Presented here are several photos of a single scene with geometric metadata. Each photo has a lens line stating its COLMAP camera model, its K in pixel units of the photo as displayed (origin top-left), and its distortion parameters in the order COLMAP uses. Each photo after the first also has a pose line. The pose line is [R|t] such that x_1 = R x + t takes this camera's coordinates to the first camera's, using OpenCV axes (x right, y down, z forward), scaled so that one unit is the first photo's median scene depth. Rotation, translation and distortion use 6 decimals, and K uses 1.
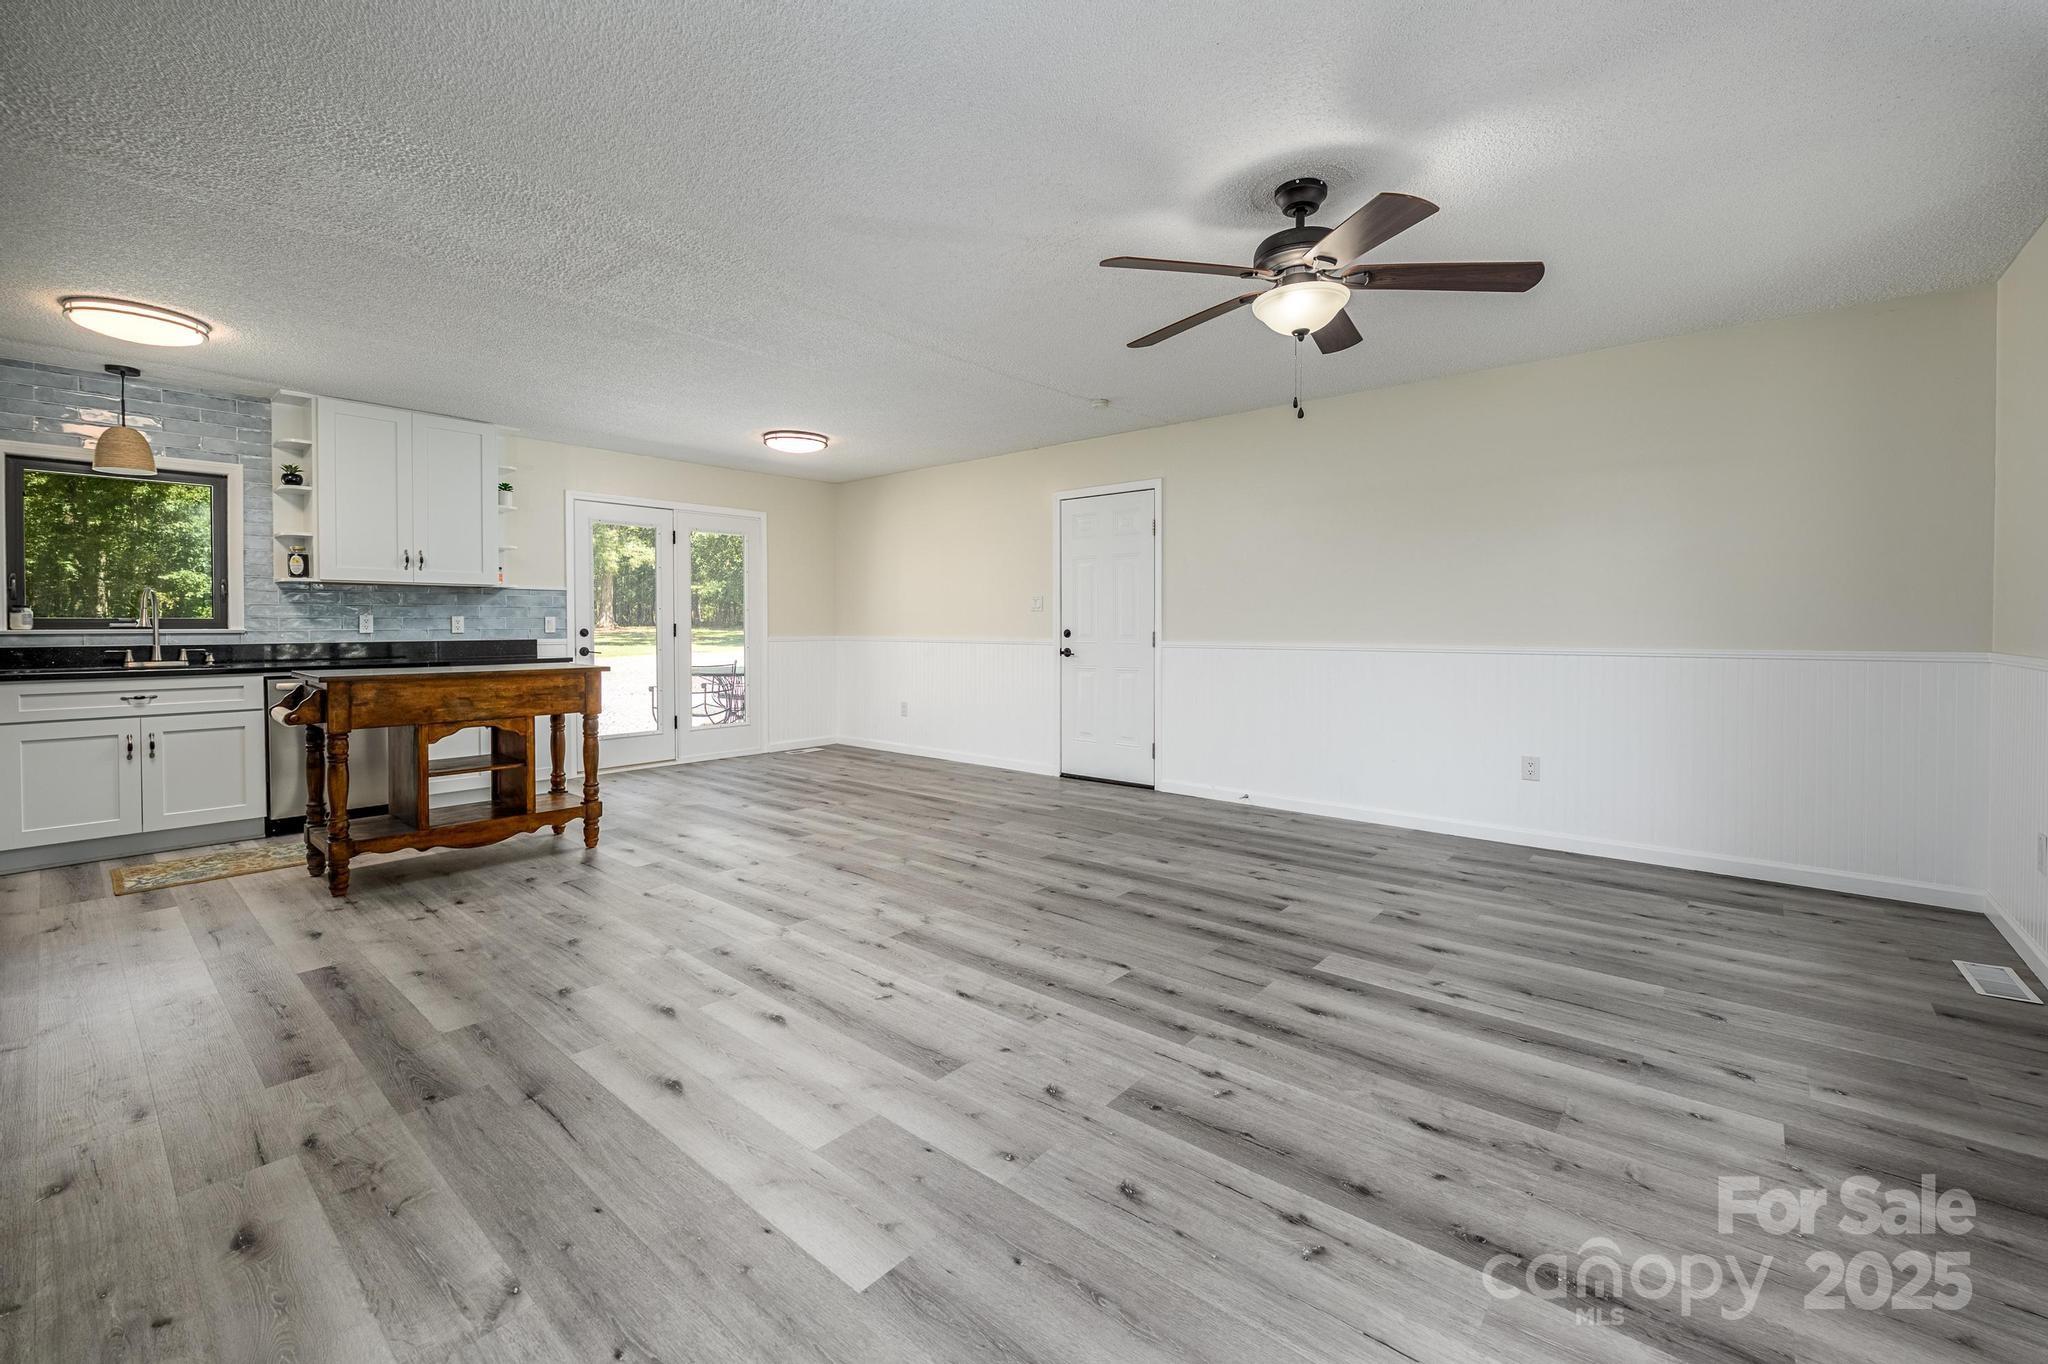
lens RADIAL K [[851.5, 0, 1027.2], [0, 851.5, 624.3], [0, 0, 1]] dist [-0.001456, -0.000473]
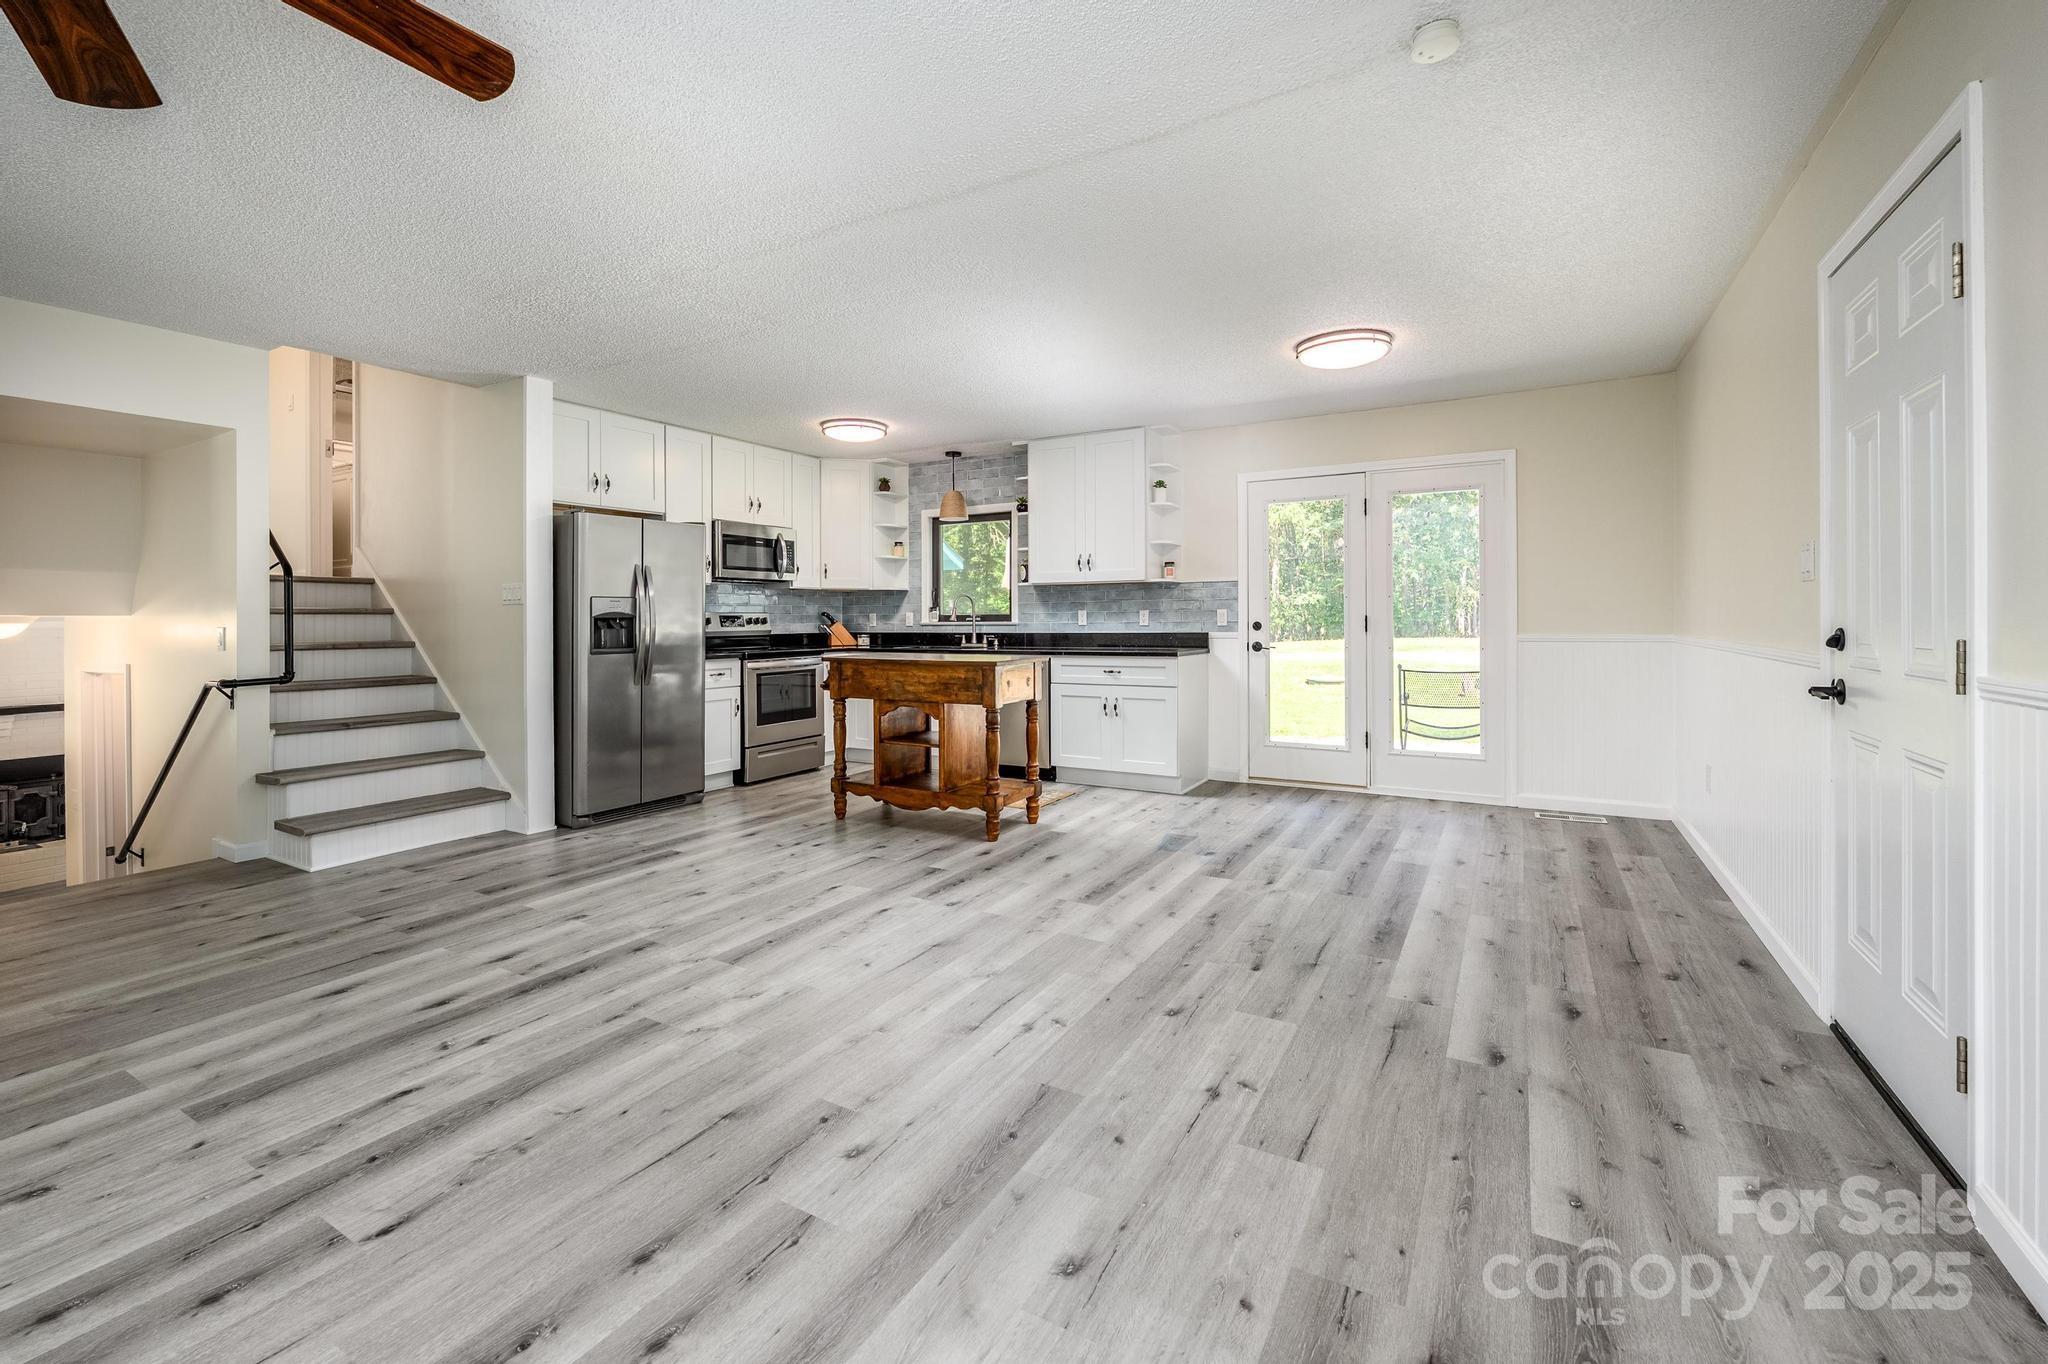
lens RADIAL K [[851.5, 0, 1027.2], [0, 851.5, 624.3], [0, 0, 1]] dist [-0.001456, -0.000473]
pose [[0.182918, 0.006264, -0.983108, 0.696651], [0.007042, 0.999946, 0.007681, -0.001635], [0.983103, -0.008328, 0.182864, 1.239537]]
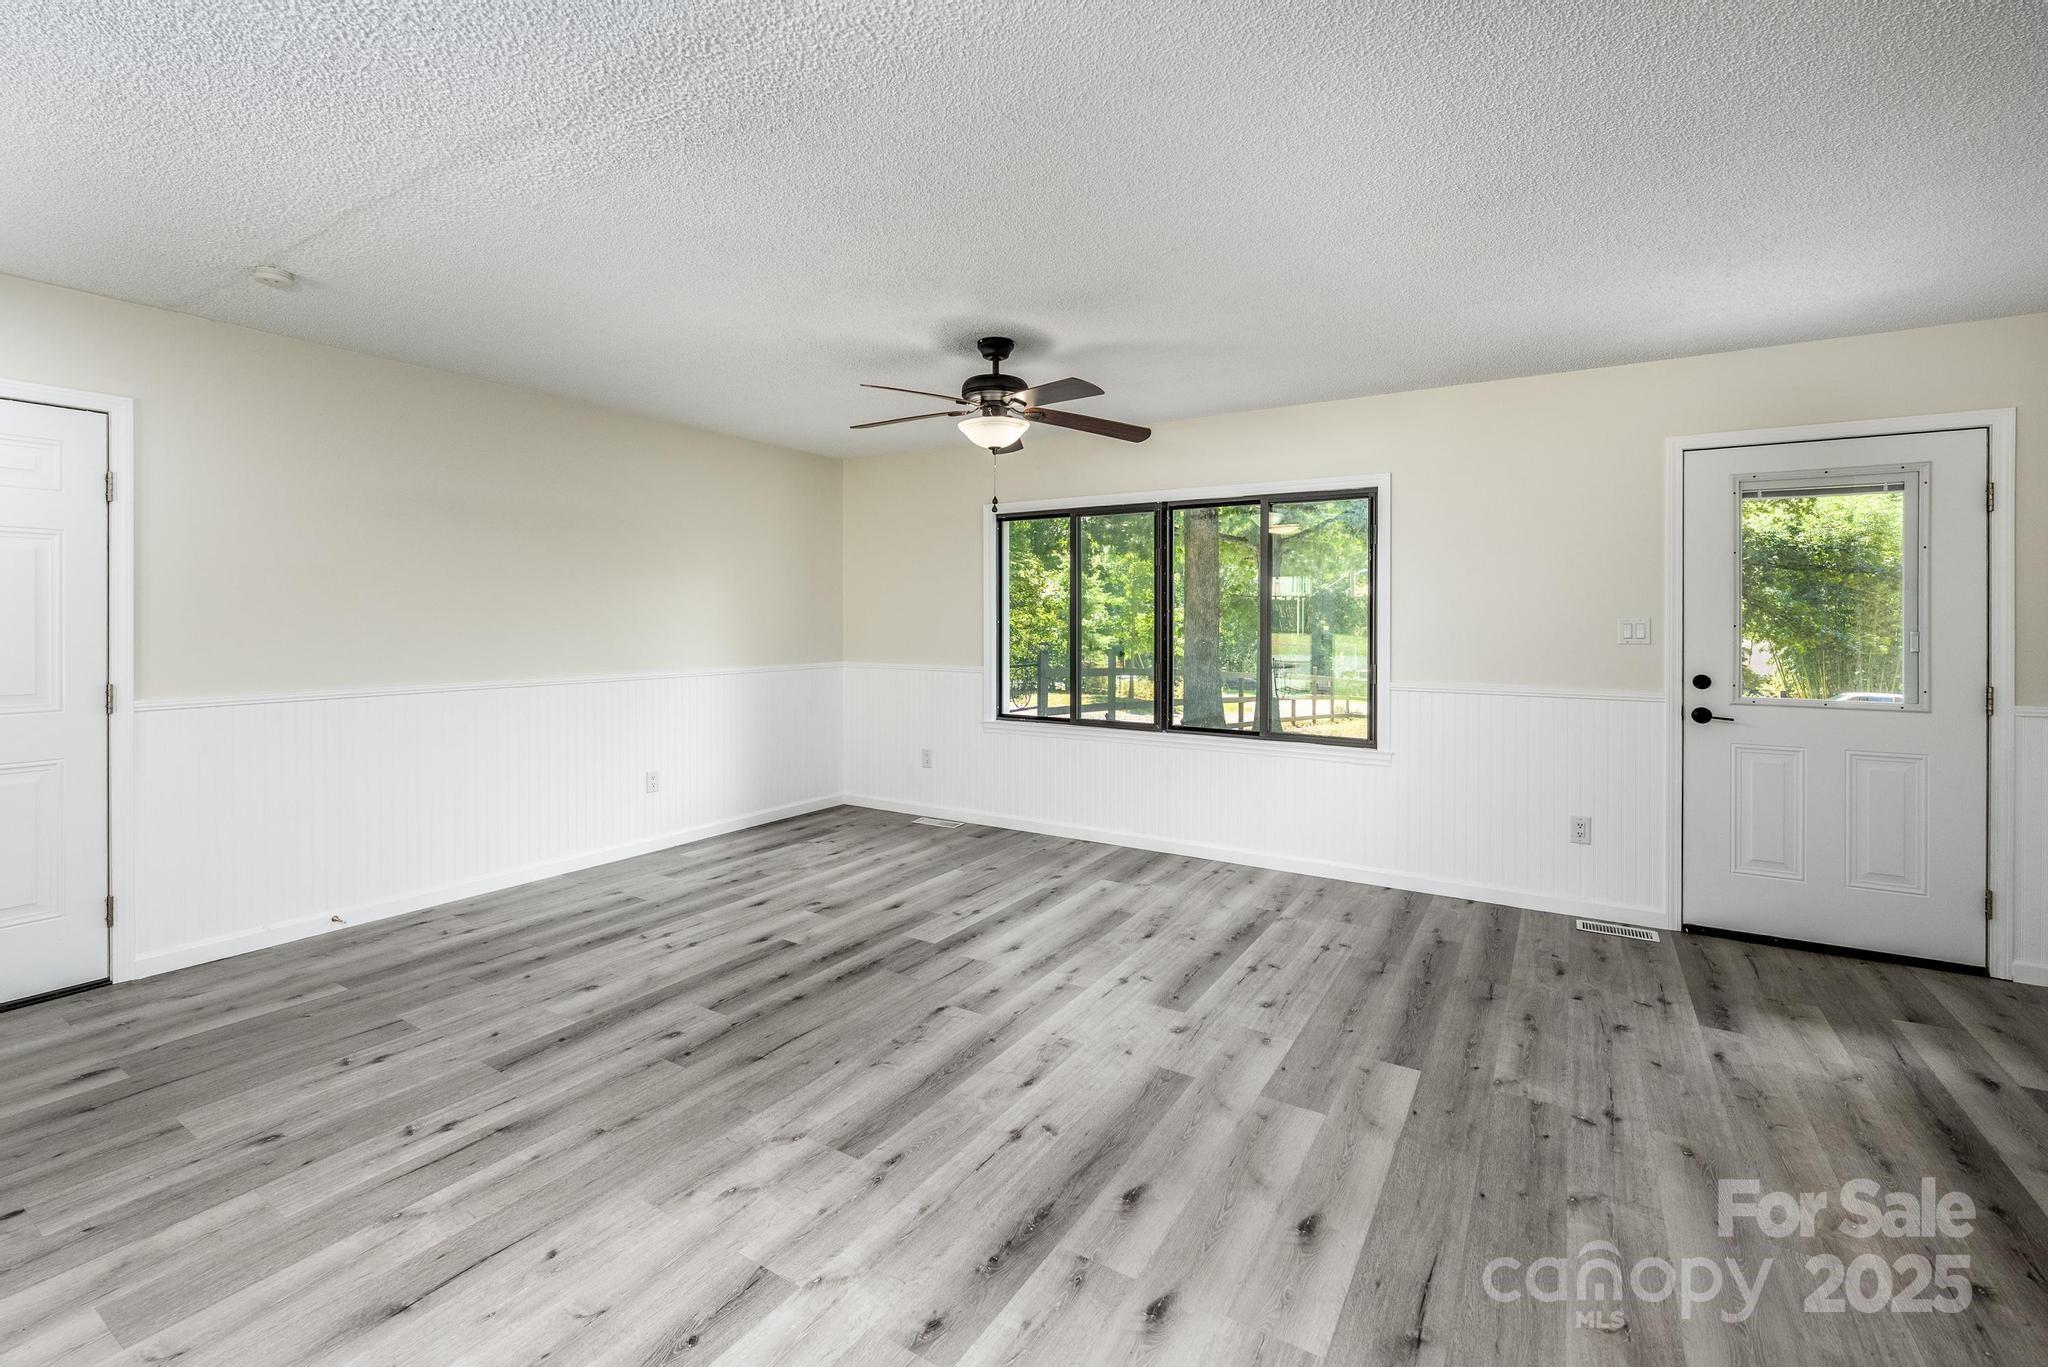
lens RADIAL K [[885.2, 0, 1002.7], [0, 885.2, 619.4], [0, 0, 1]] dist [-0.004159, -0.000189]
pose [[-0.138066, 0.001435, 0.990422, -0.901126], [-0.003762, 0.999991, -0.001973, -0.064336], [-0.990416, -0.003998, -0.138059, 1.010987]]
